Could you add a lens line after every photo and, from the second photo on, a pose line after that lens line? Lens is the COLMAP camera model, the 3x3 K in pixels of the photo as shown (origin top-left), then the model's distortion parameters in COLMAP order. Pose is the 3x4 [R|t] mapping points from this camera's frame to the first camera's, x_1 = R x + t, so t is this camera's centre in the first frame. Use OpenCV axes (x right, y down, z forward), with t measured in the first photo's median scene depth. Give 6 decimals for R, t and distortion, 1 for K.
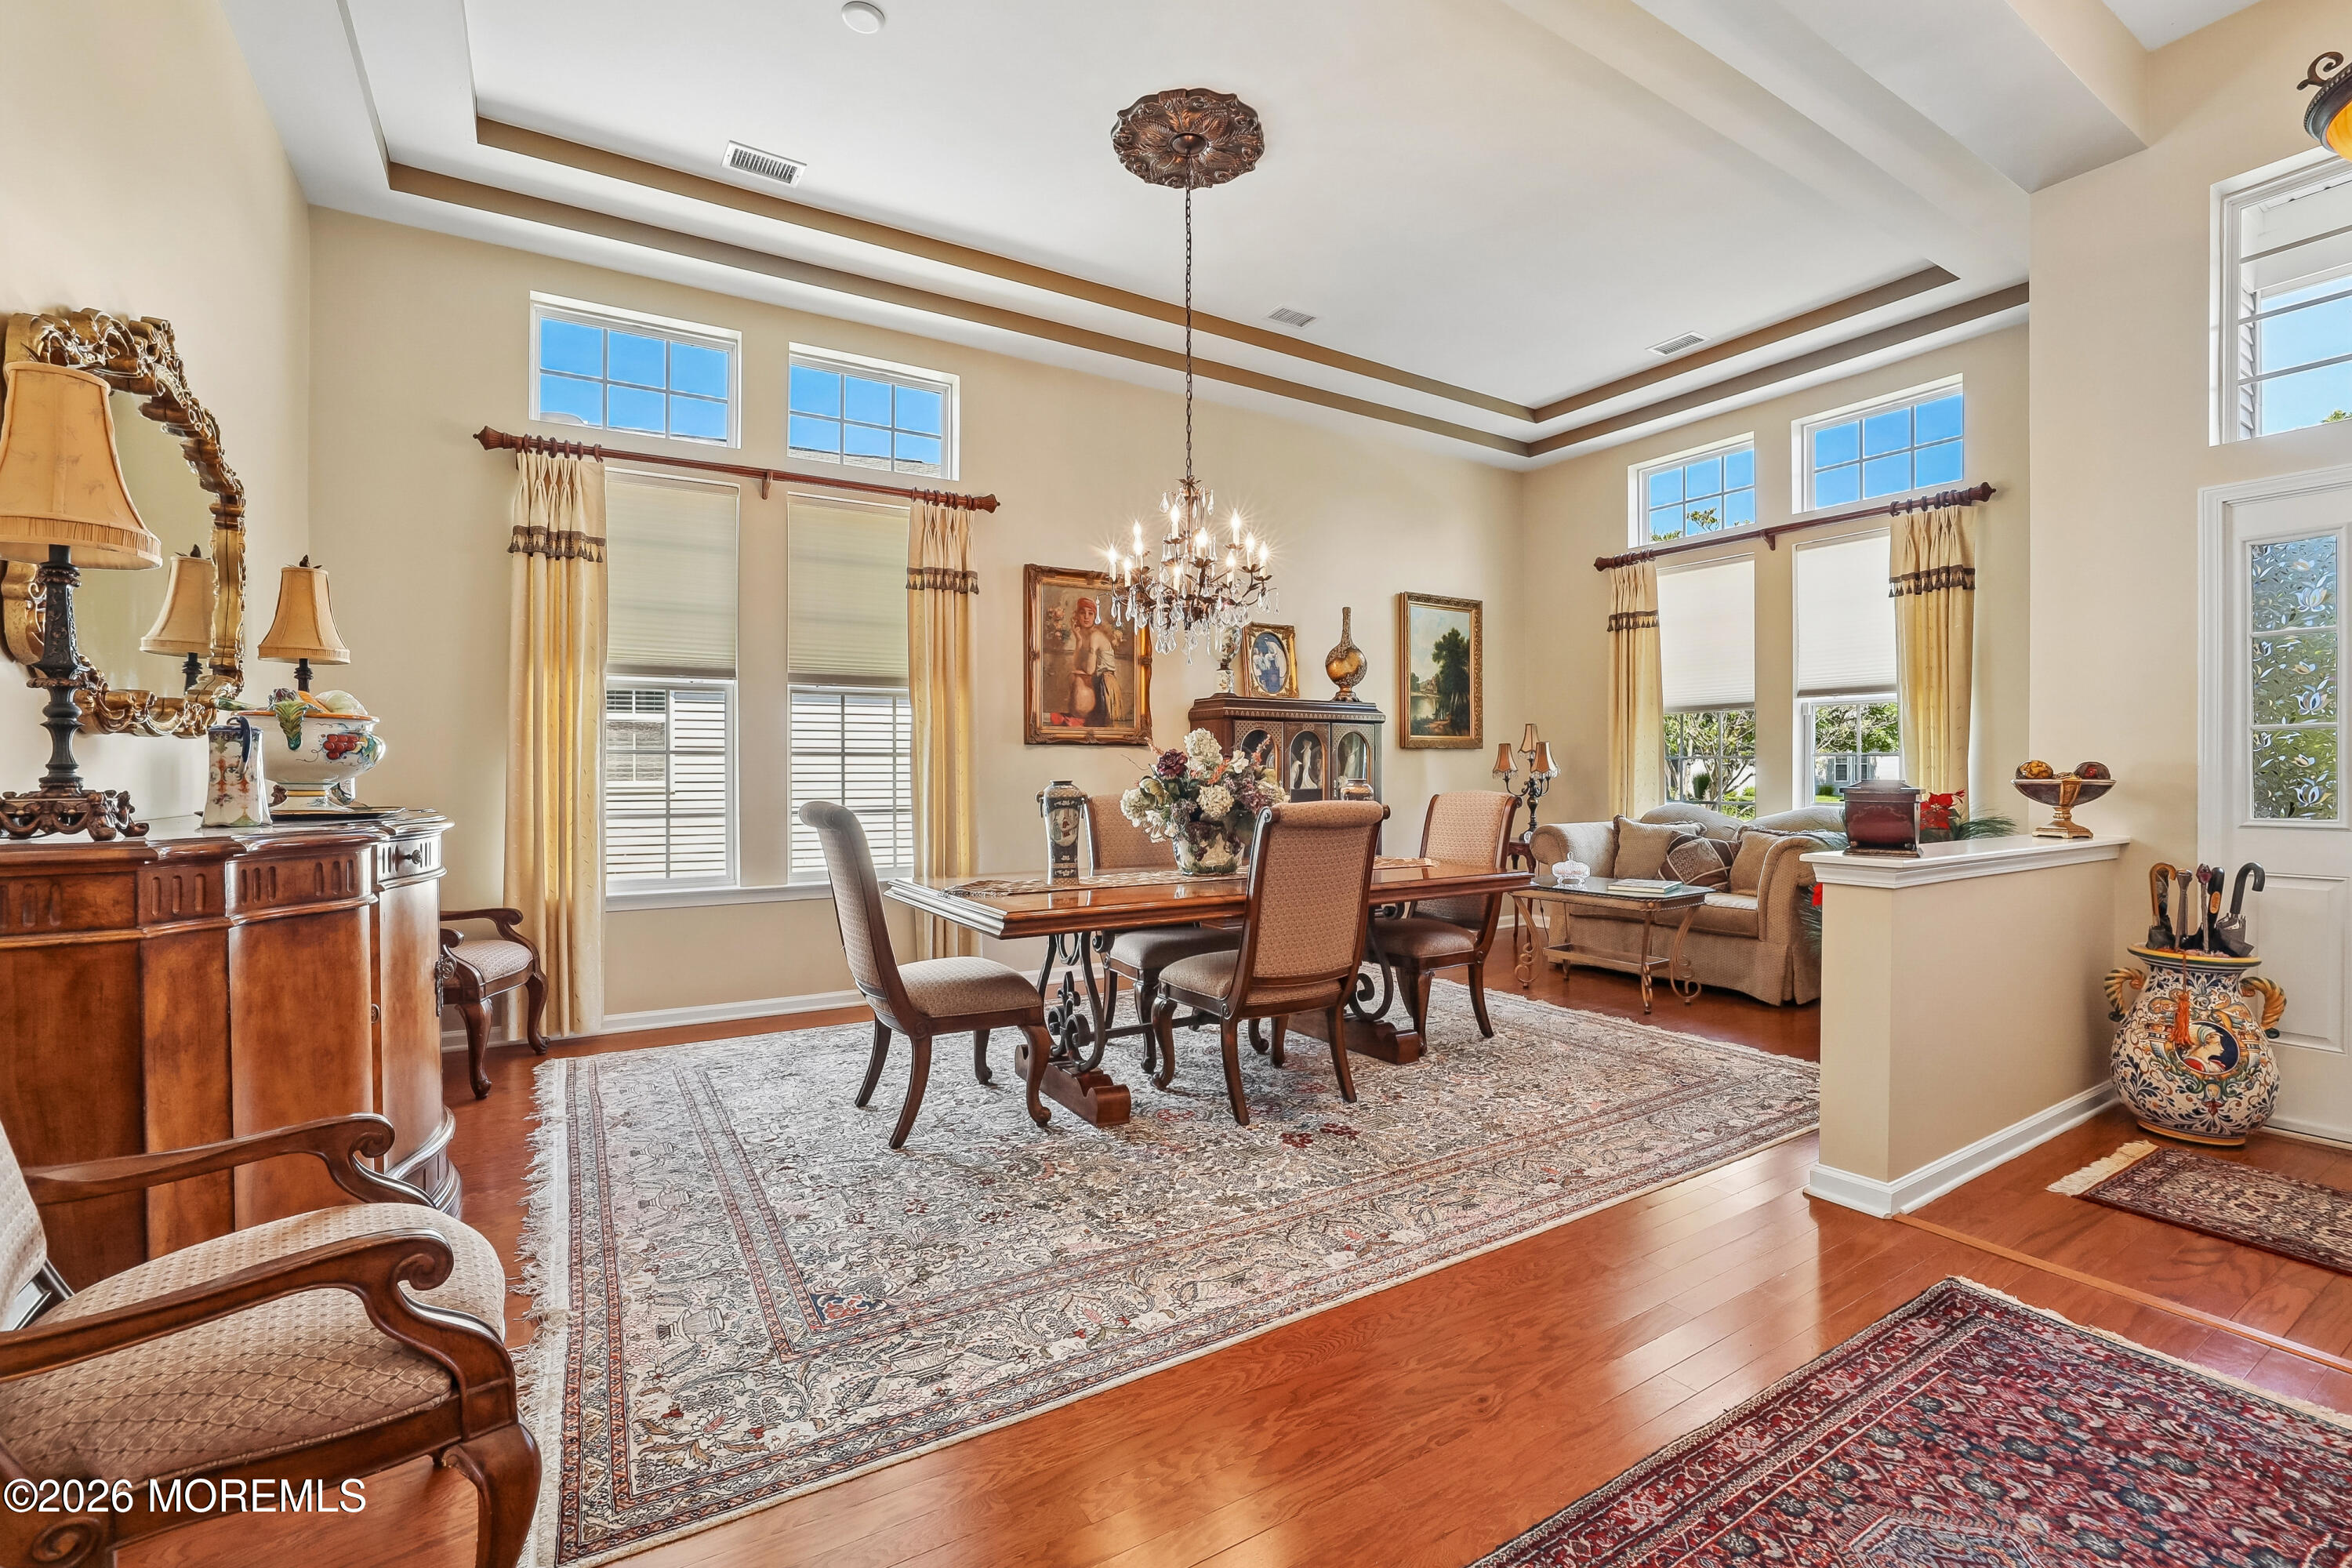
lens RADIAL K [[1003.3, 0, 1181.3], [0, 1003.3, 782.7], [0, 0, 1]] dist [-0.009683, 0.003684]
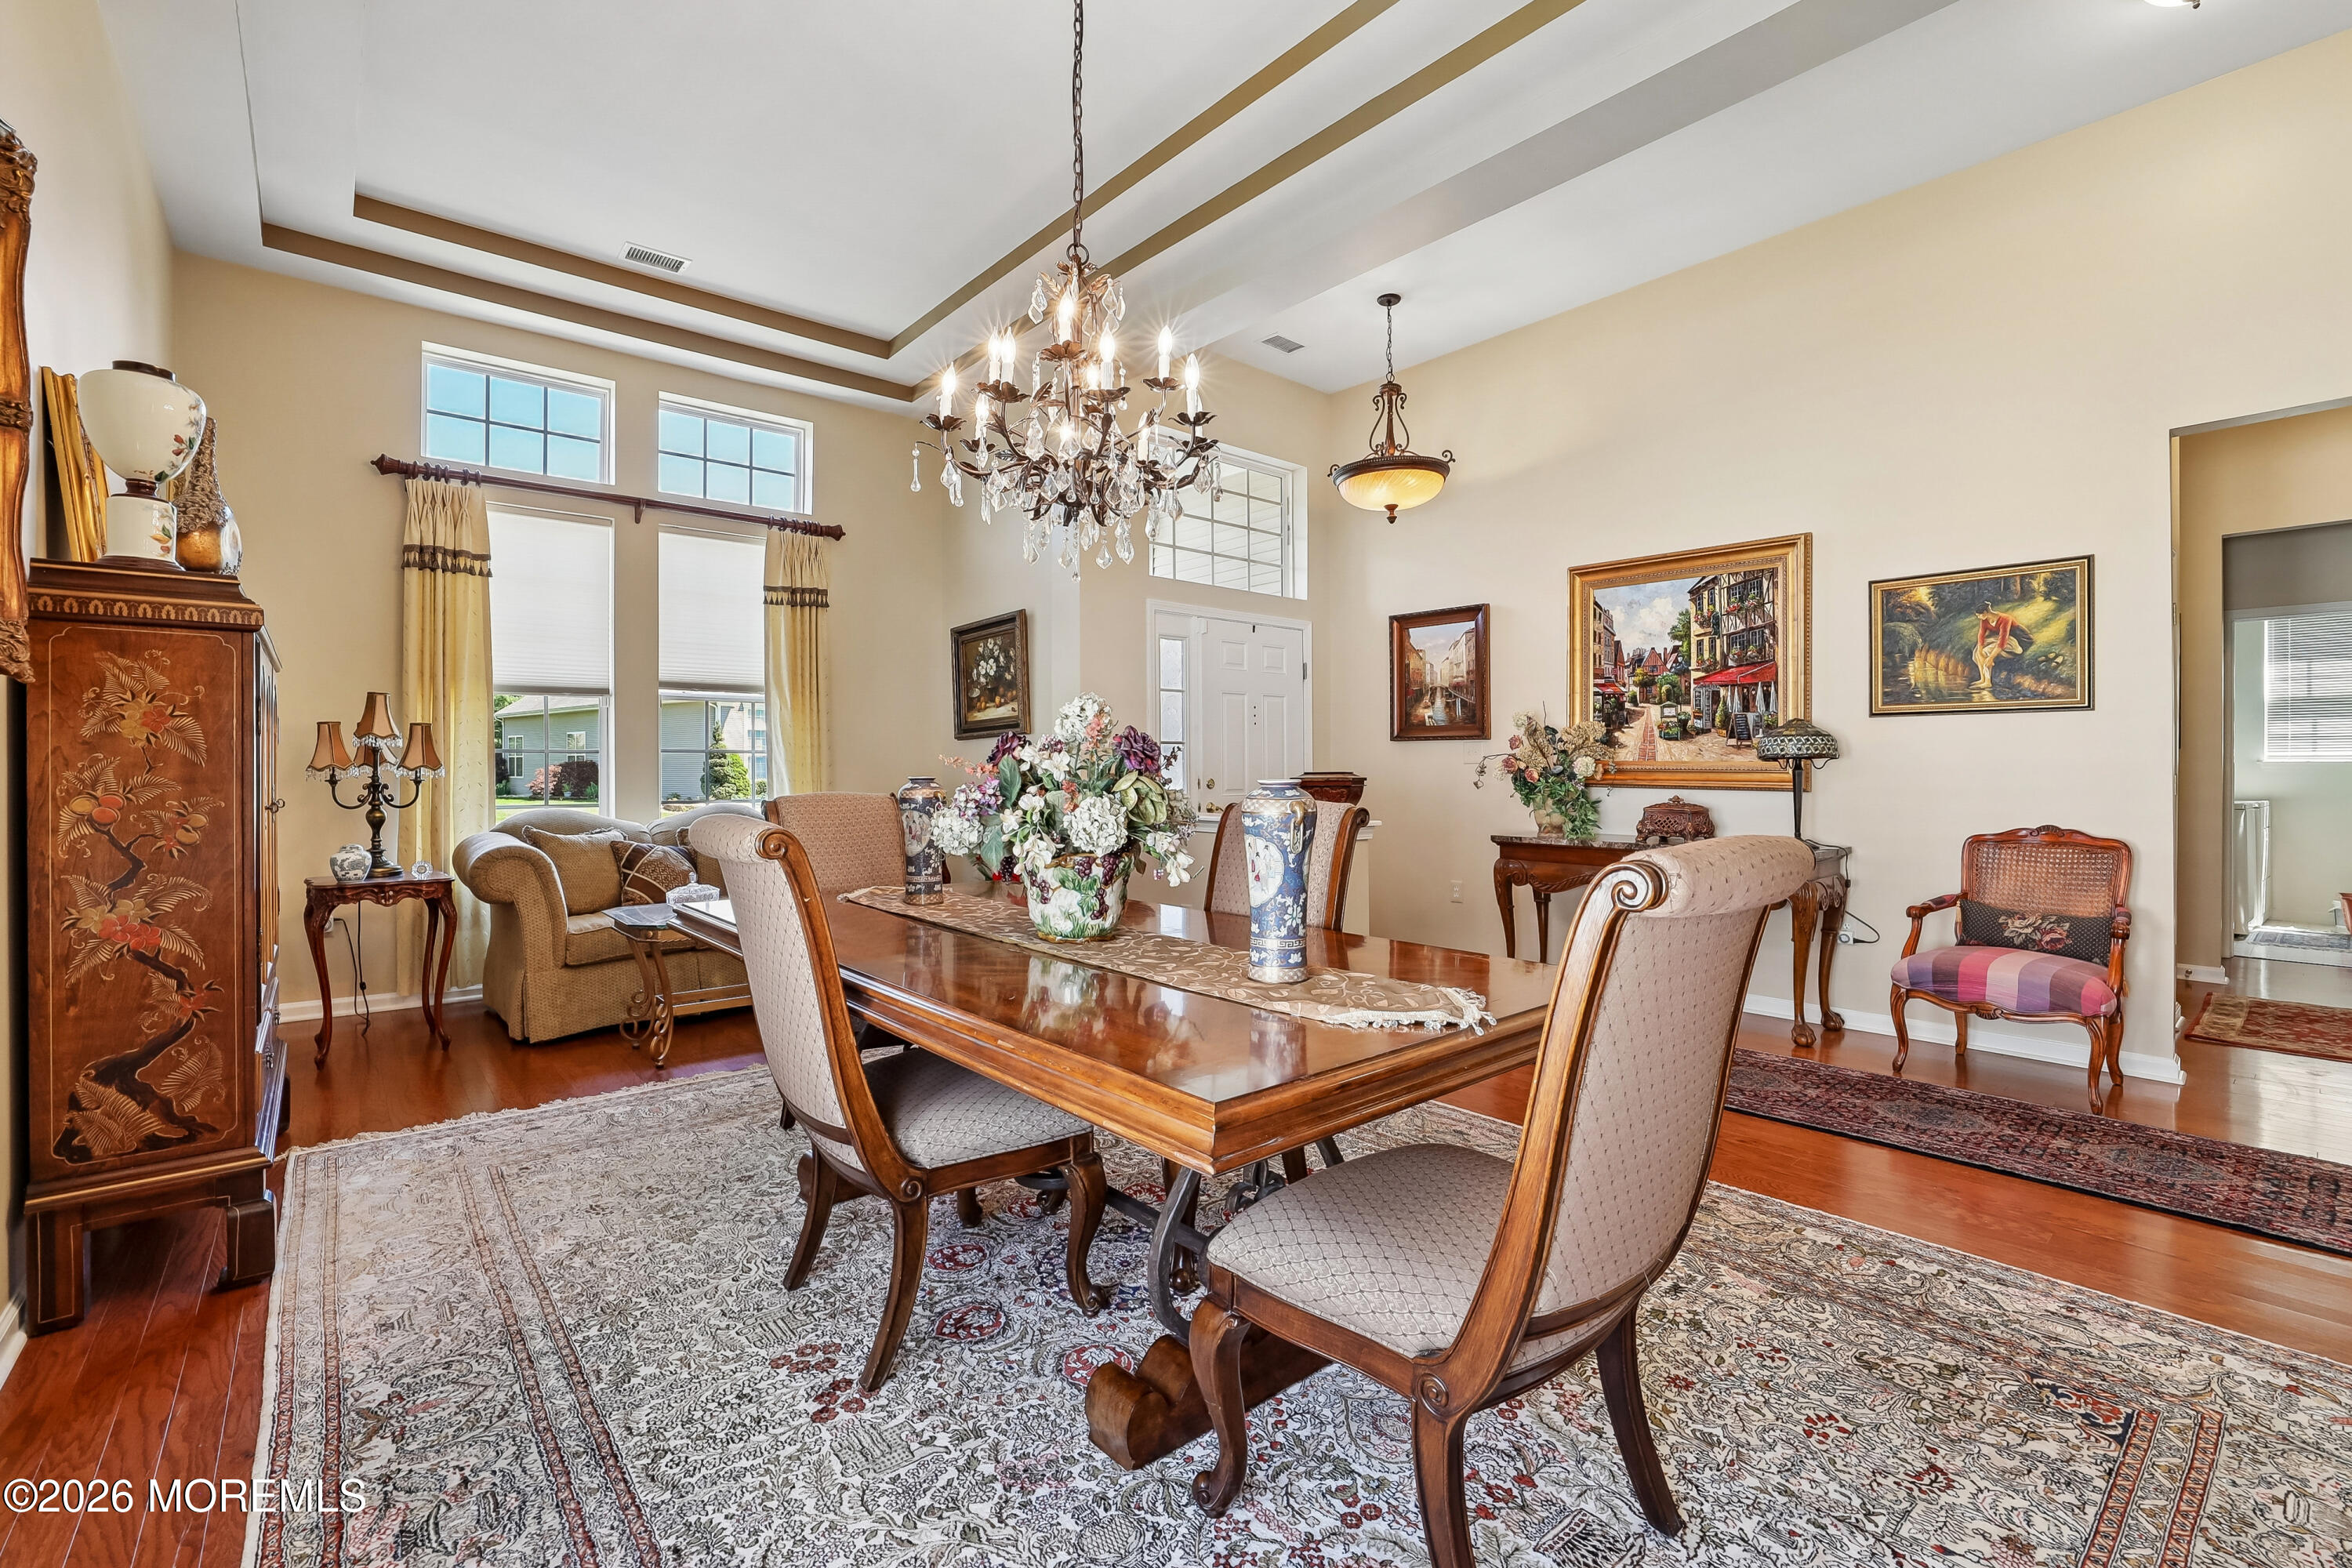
lens RADIAL K [[1003.3, 0, 1171.8], [0, 1003.3, 771.0], [0, 0, 1]] dist [-0.009683, 0.003684]
pose [[-0.145314, 0.006309, 0.989365, -0.557014], [0.011640, 0.999921, -0.004666, -0.001953], [-0.989317, 0.010838, -0.145376, 0.994949]]
